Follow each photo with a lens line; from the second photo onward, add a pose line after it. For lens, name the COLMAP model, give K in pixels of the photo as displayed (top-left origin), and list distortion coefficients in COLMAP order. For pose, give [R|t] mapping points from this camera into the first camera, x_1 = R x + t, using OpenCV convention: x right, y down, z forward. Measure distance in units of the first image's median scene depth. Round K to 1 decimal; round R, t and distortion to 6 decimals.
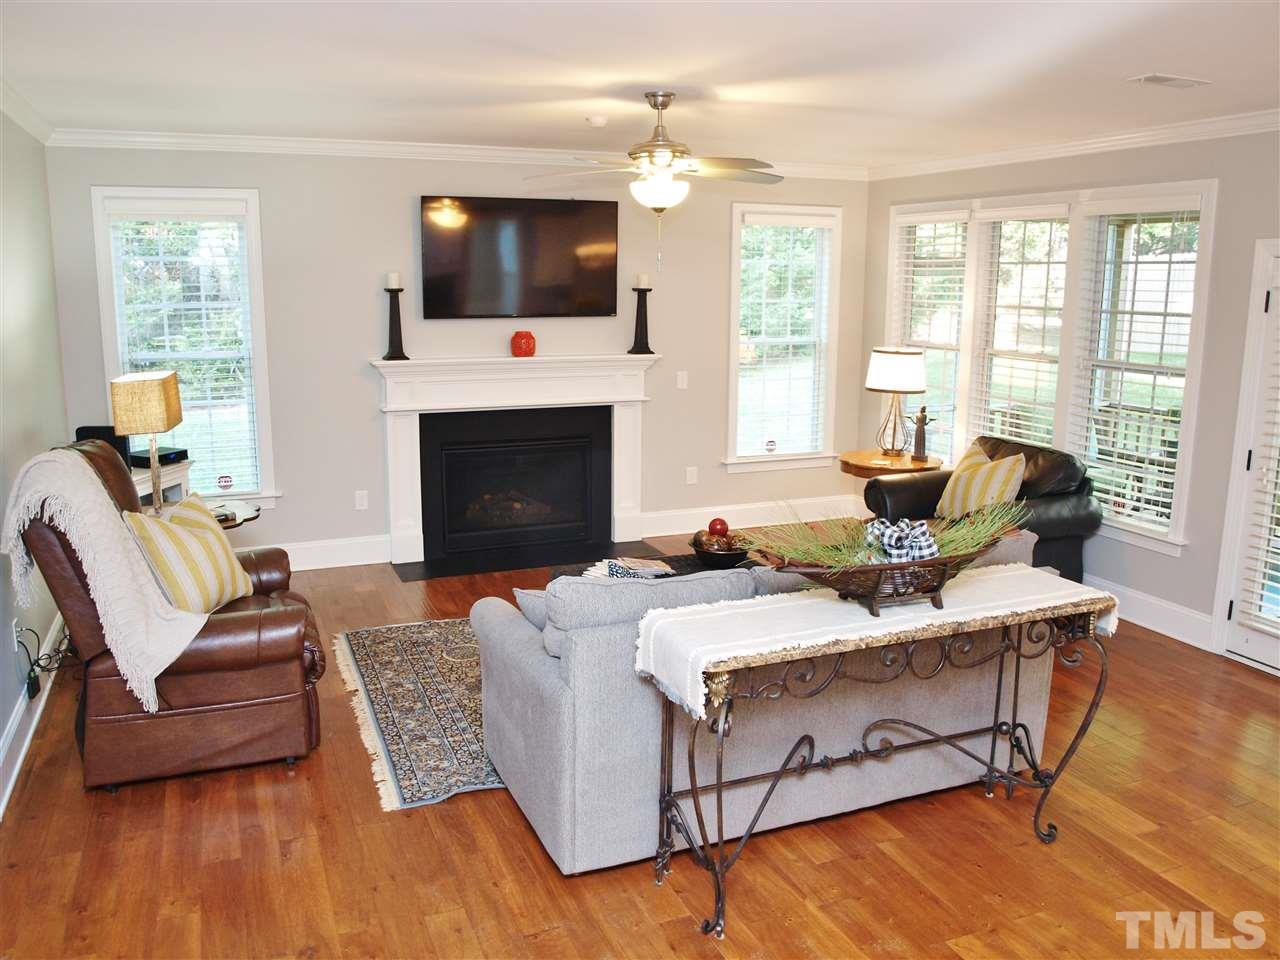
lens RADIAL K [[1030.2, 0, 639.7], [0, 1030.2, 482.3], [0, 0, 1]] dist [-0.027342, 0.001671]
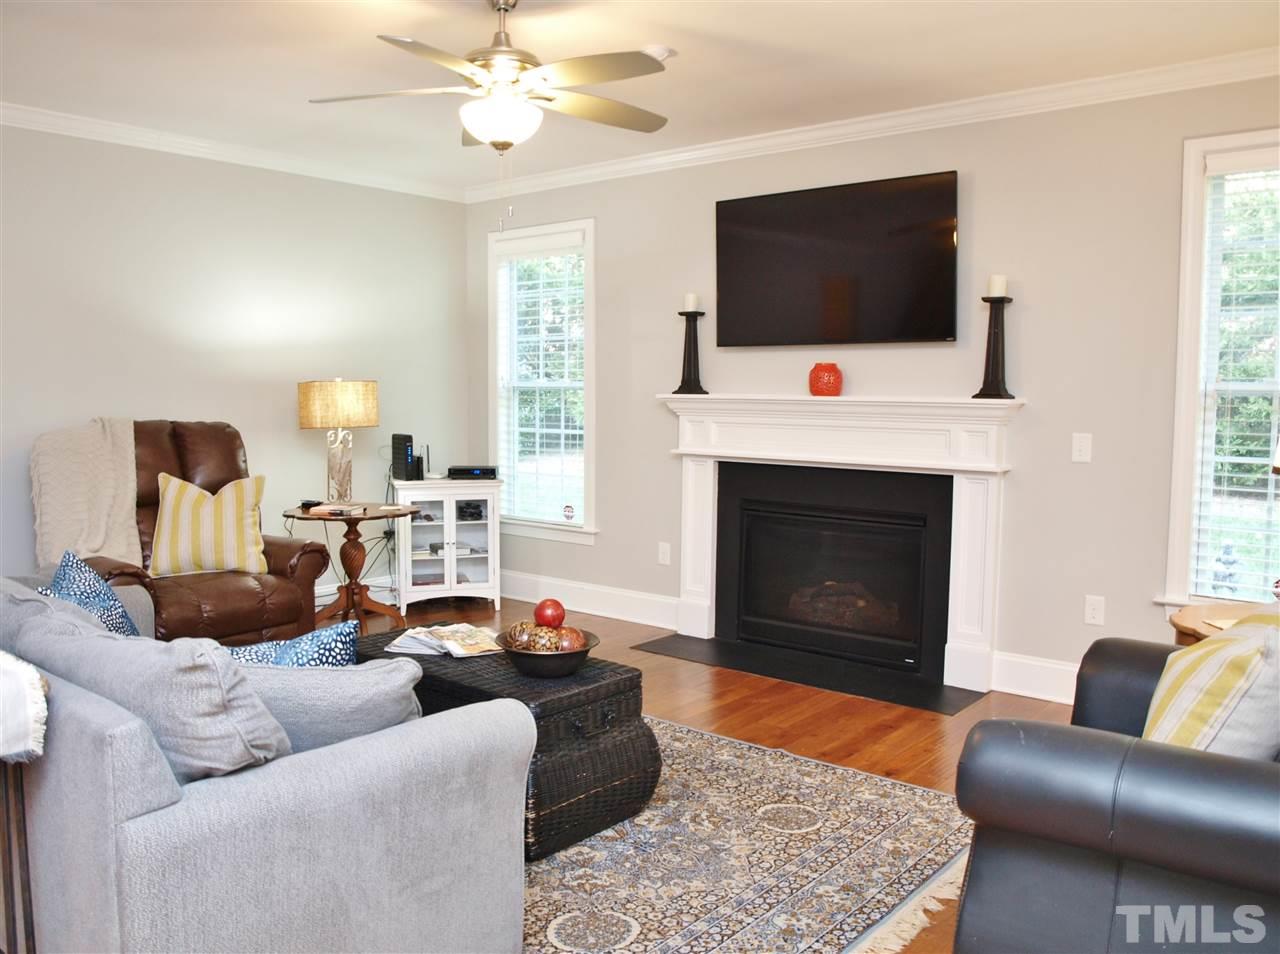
lens RADIAL K [[1030.2, 0, 640.8], [0, 1030.2, 471.8], [0, 0, 1]] dist [-0.027342, 0.001671]
pose [[0.480960, 0.074504, -0.873571, 0.480072], [-0.174548, 0.984574, -0.012130, -0.036338], [0.859192, 0.158314, 0.486545, 0.534650]]
